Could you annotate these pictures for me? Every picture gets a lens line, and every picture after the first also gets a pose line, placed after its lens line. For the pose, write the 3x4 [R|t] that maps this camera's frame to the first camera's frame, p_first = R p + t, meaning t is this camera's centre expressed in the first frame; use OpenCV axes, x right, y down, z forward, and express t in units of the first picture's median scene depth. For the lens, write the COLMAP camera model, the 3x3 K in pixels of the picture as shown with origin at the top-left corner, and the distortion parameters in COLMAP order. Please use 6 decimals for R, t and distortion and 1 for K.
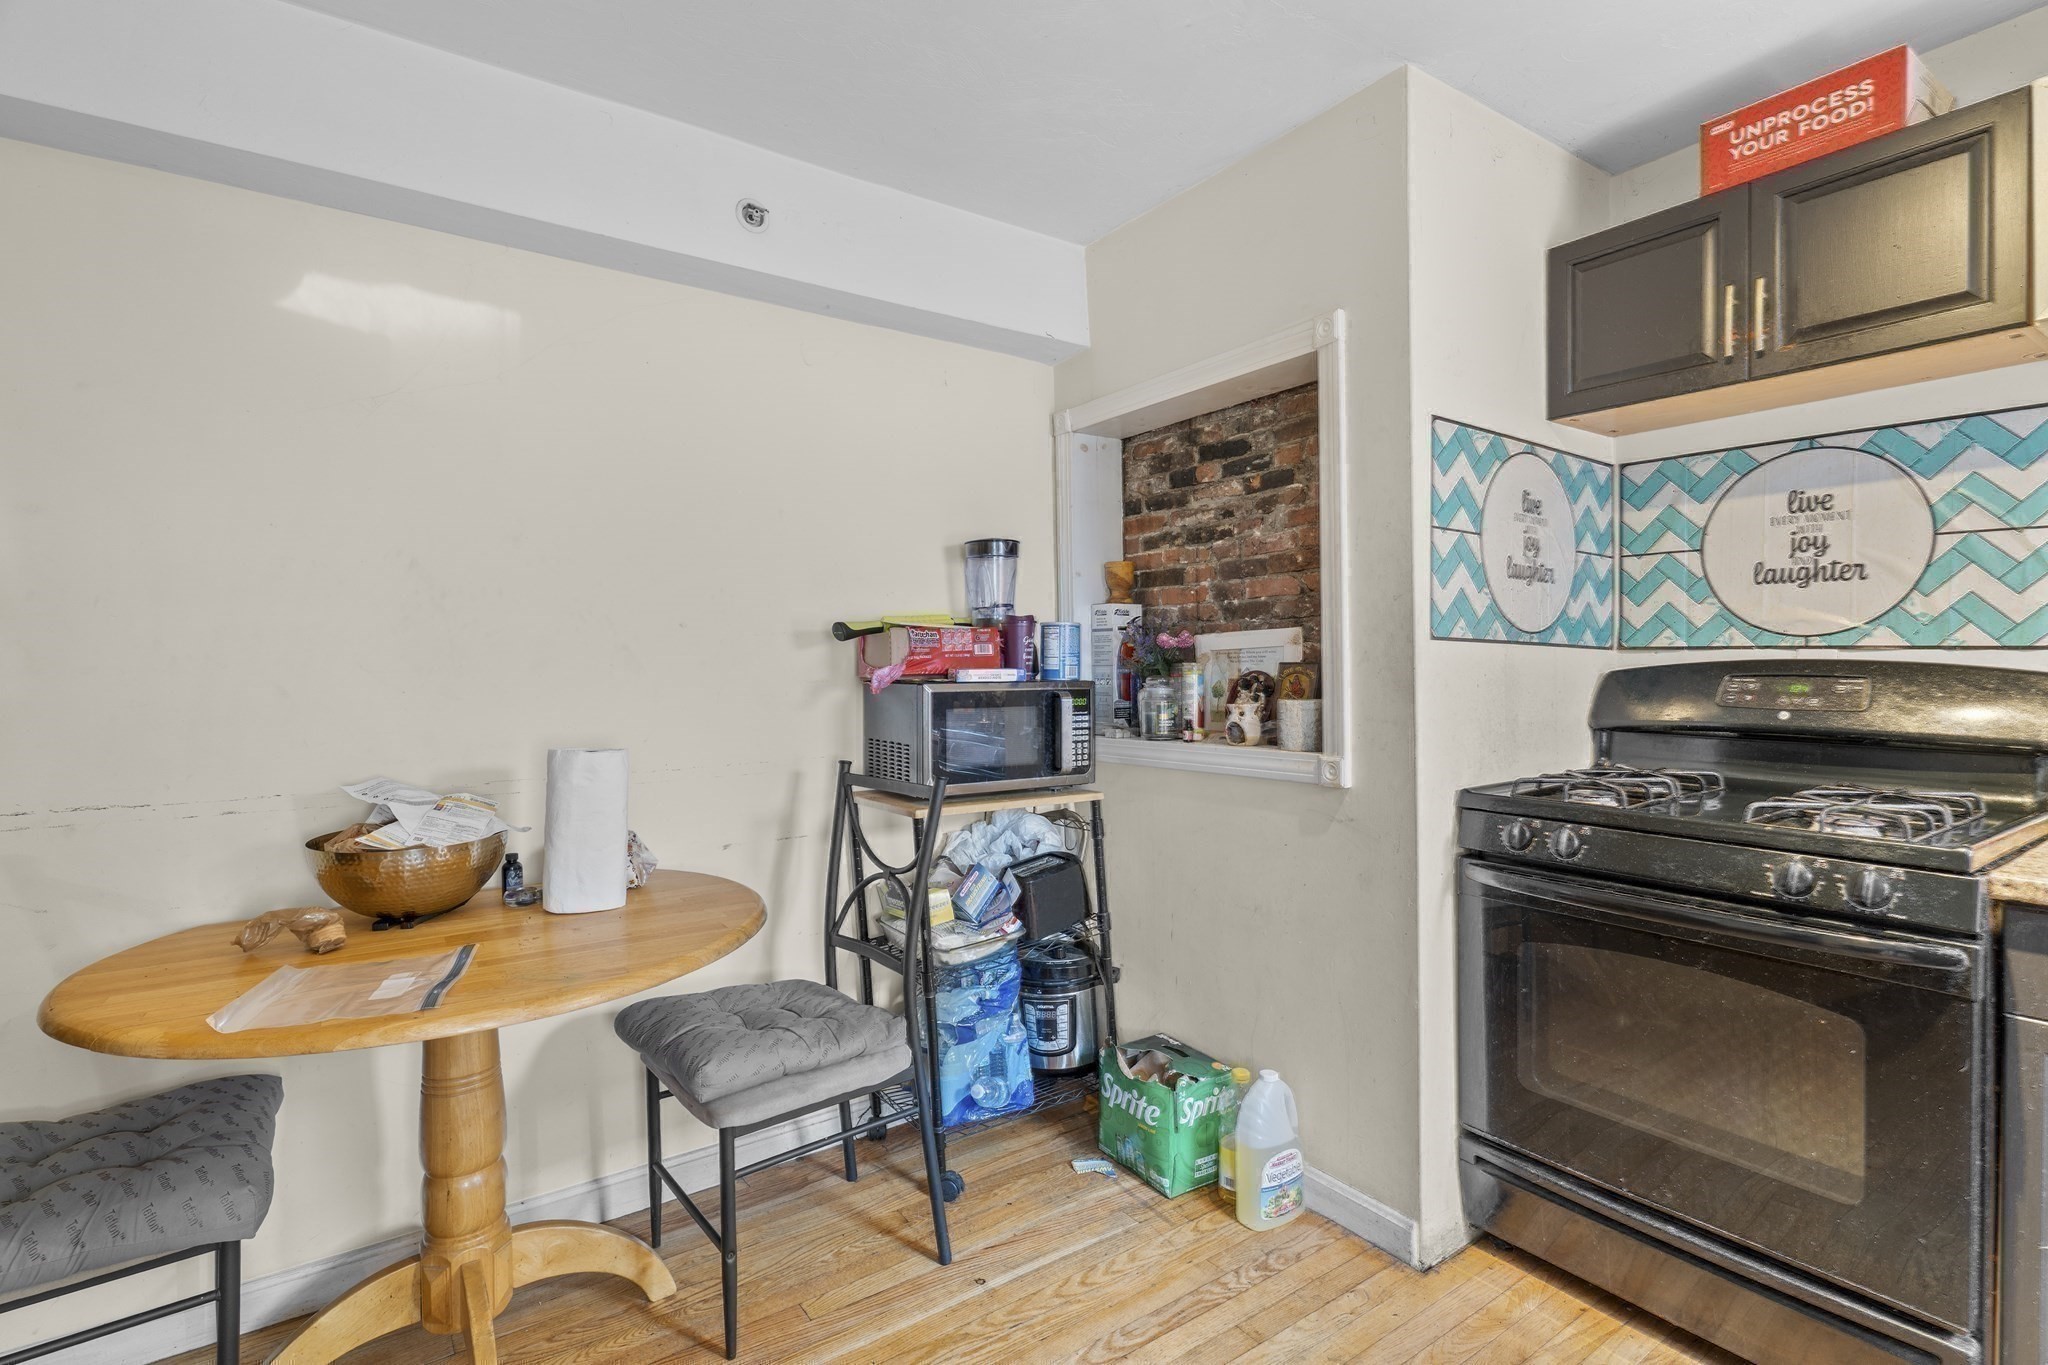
lens RADIAL K [[974.9, 0, 1024.0], [0, 974.9, 682.5], [0, 0, 1]] dist [0.000218, 0.000261]
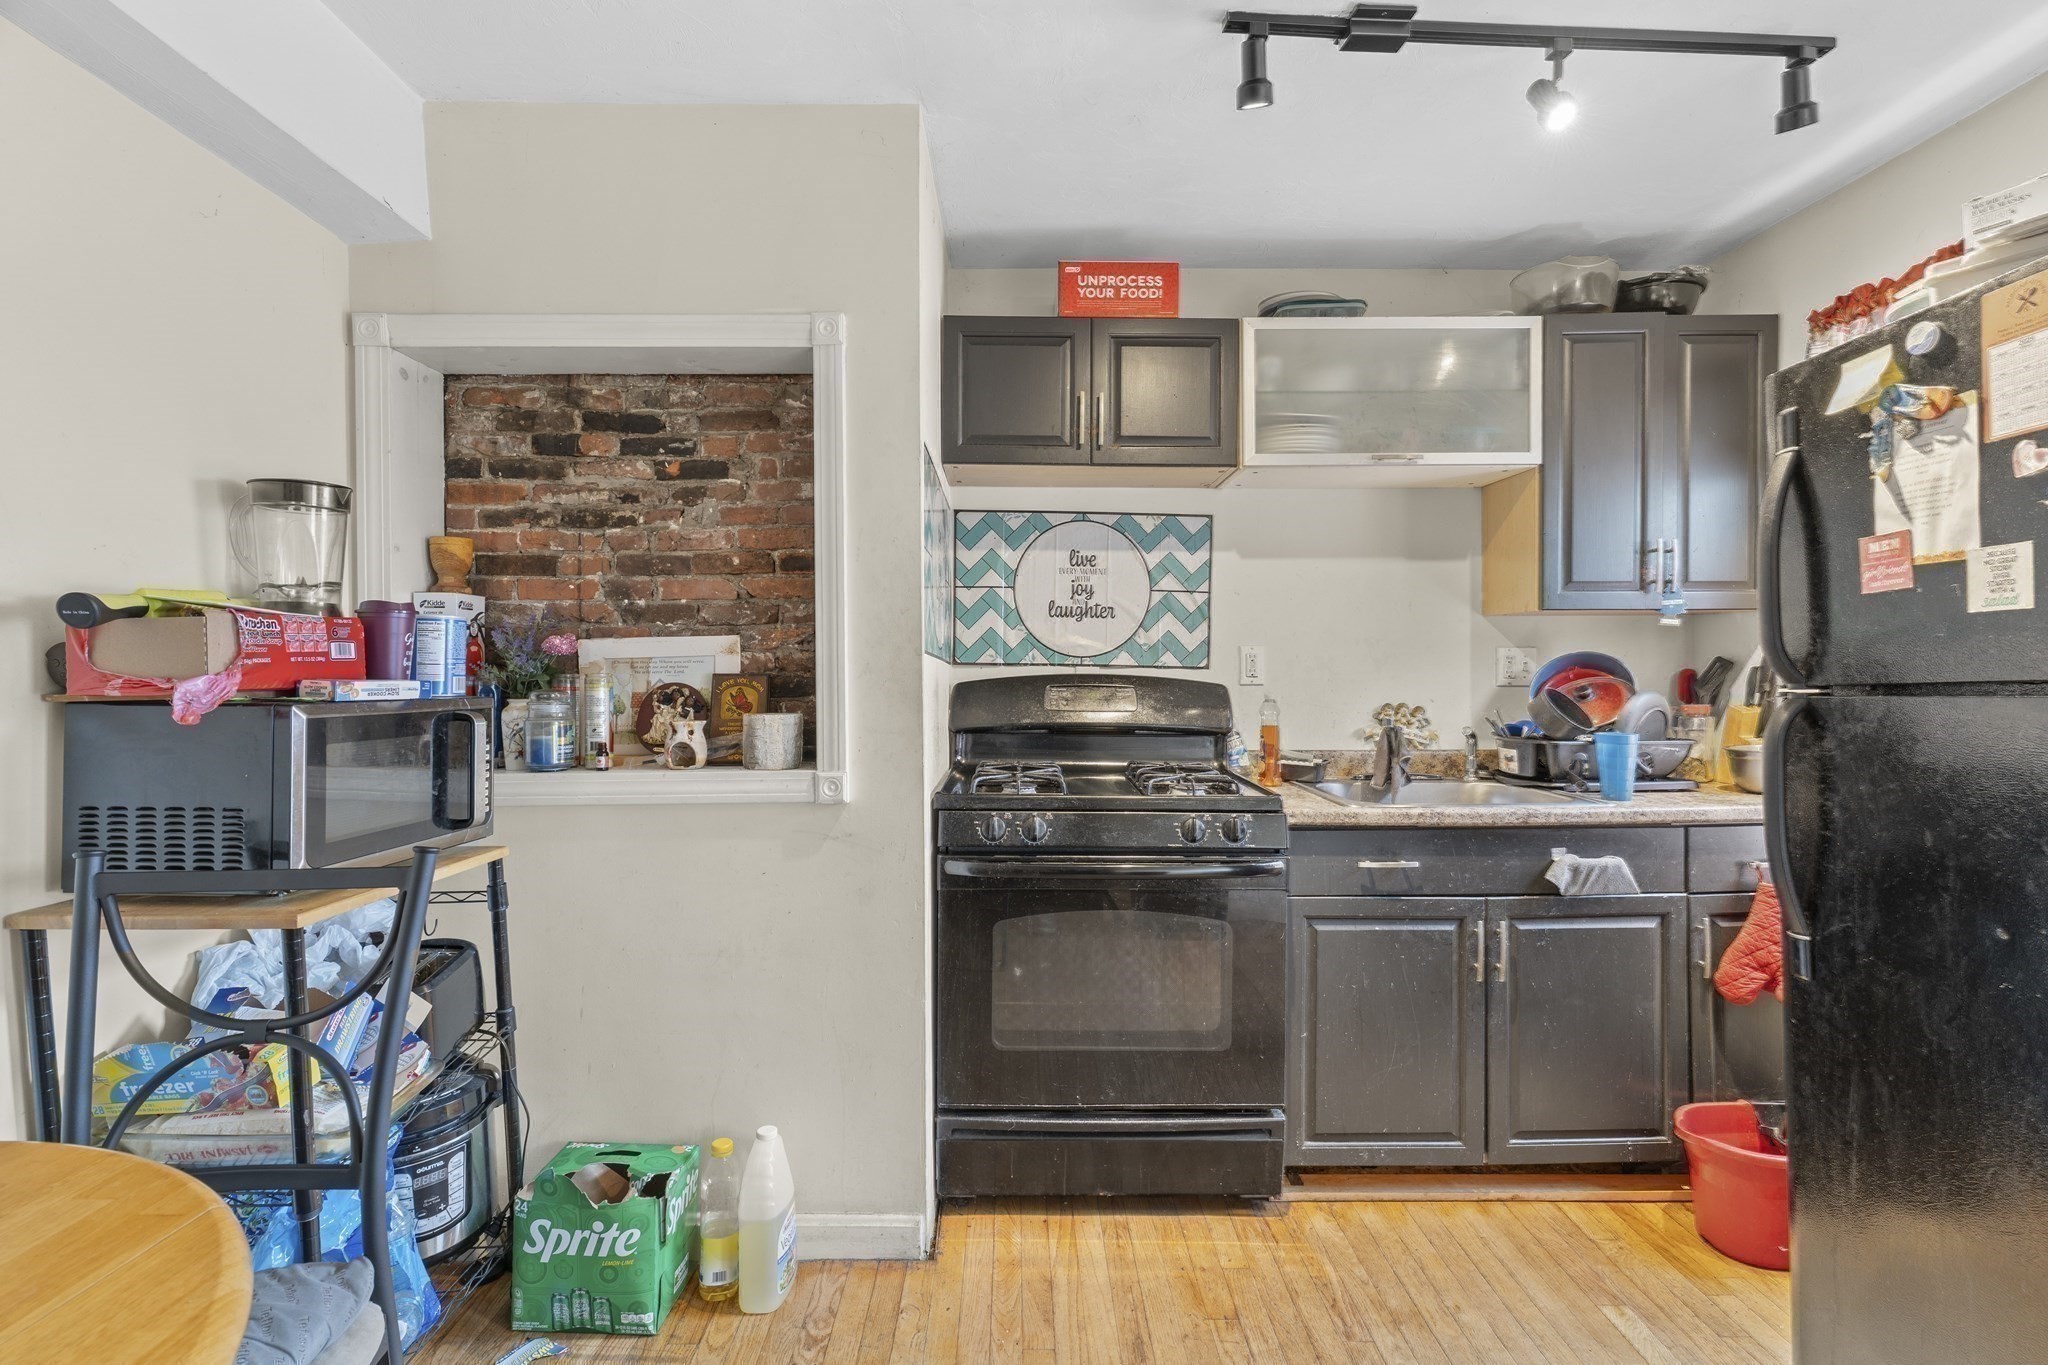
lens RADIAL K [[972.9, 0, 1028.1], [0, 972.9, 674.6], [0, 0, 1]] dist [-0.000050, 0.000180]
pose [[0.563318, 0.006174, 0.826217, -0.329465], [0.011279, 0.999821, -0.015161, -0.002878], [-0.826163, 0.017859, 0.563148, 0.265274]]
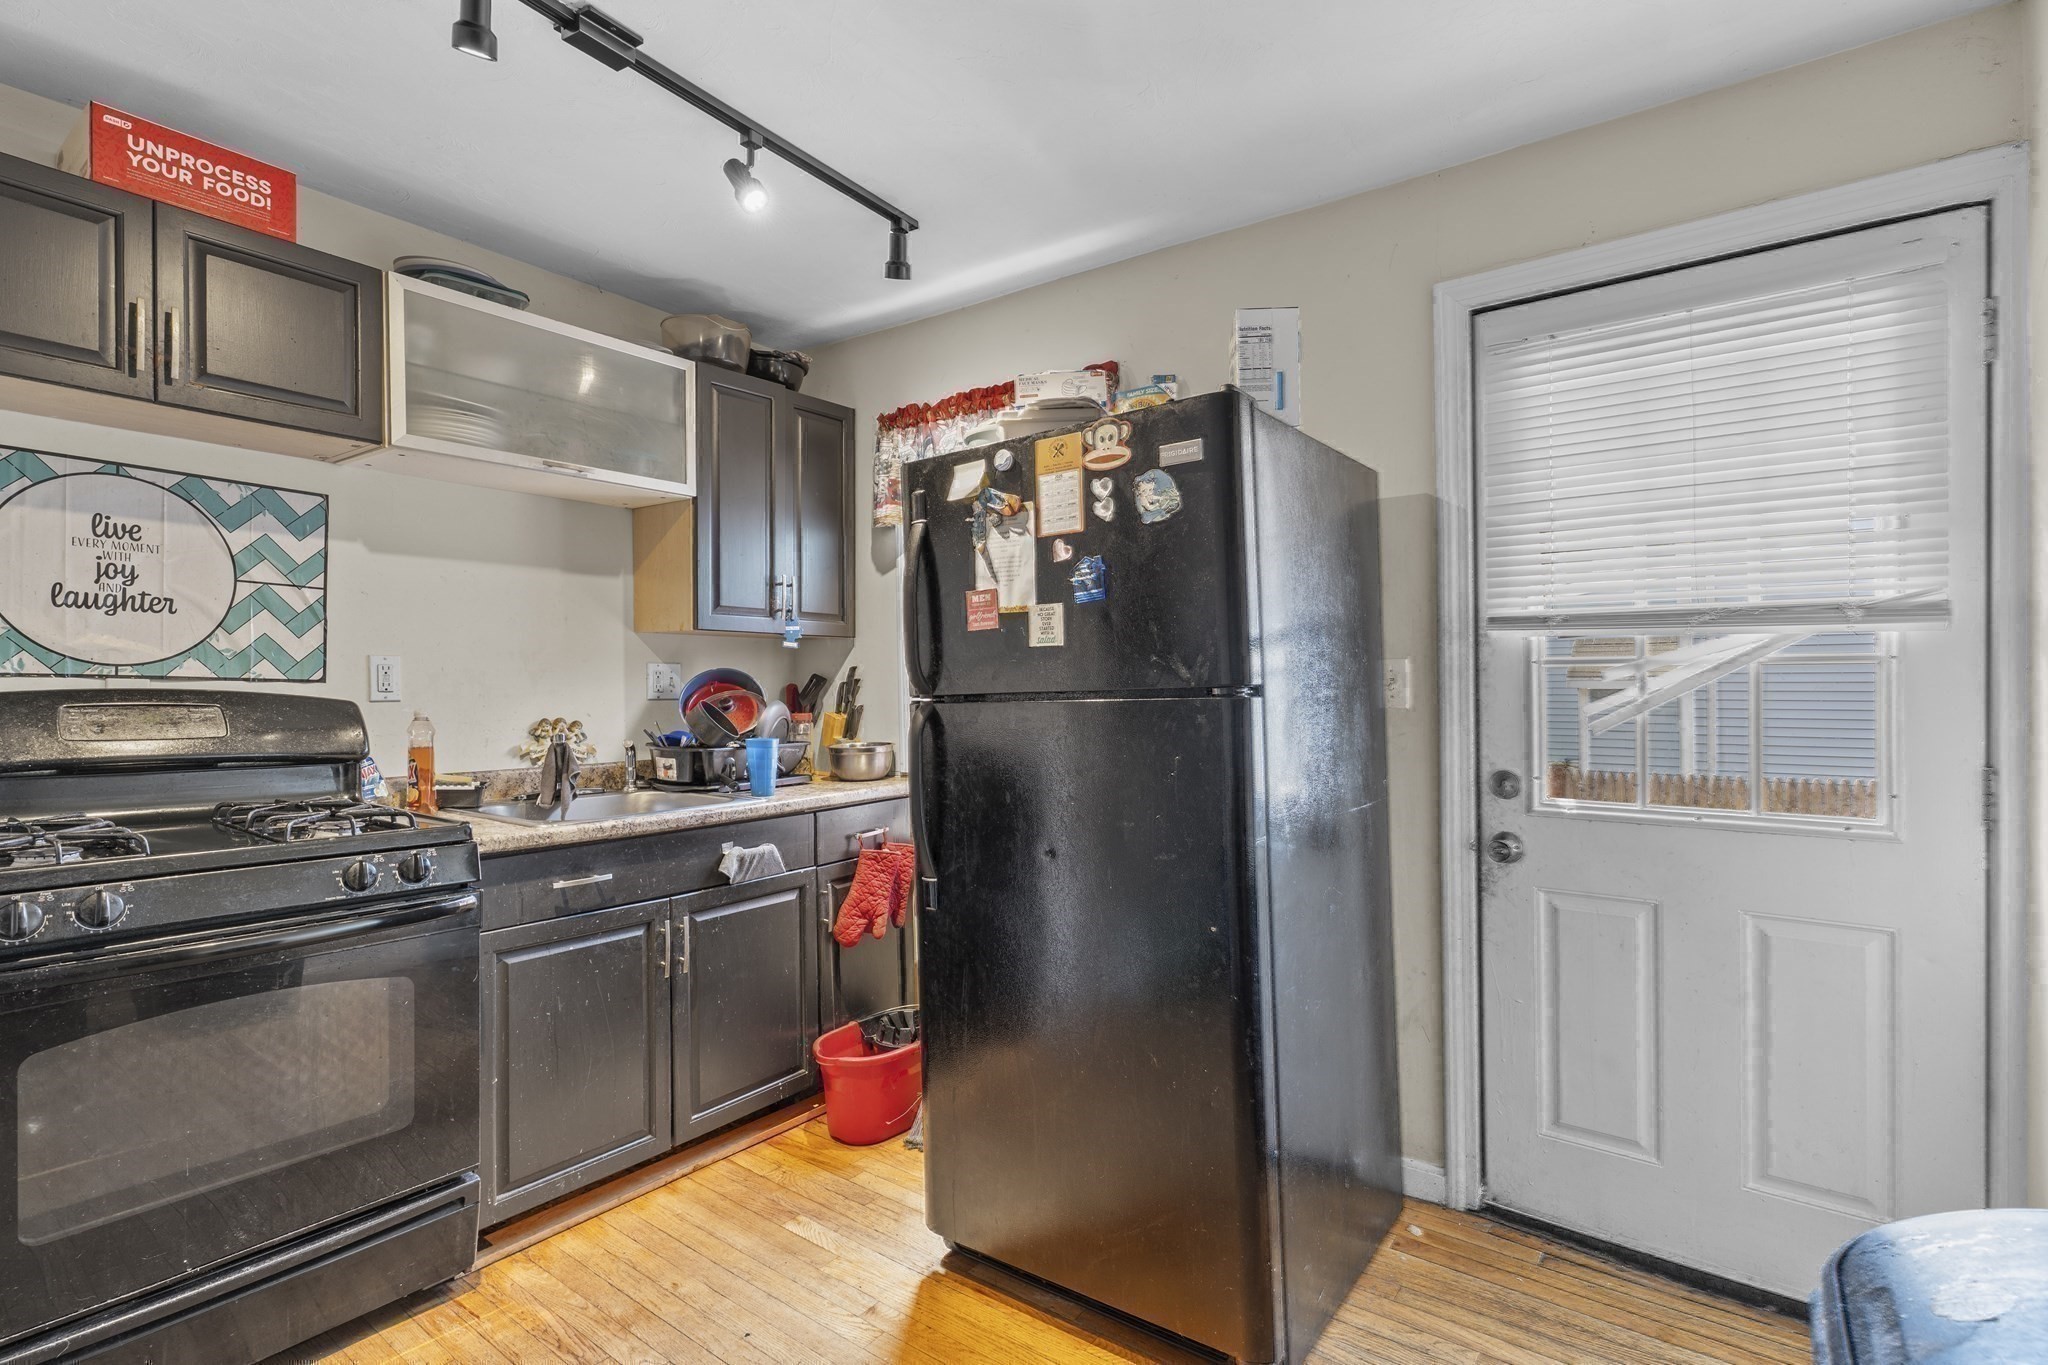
lens RADIAL K [[974.0, 0, 1029.4], [0, 974.0, 691.0], [0, 0, 1]] dist [-0.000408, 0.000287]
pose [[-0.316387, 0.004740, 0.948618, -0.371802], [0.021565, 0.999765, 0.002197, -0.003808], [-0.948385, 0.021152, -0.316415, 0.396817]]
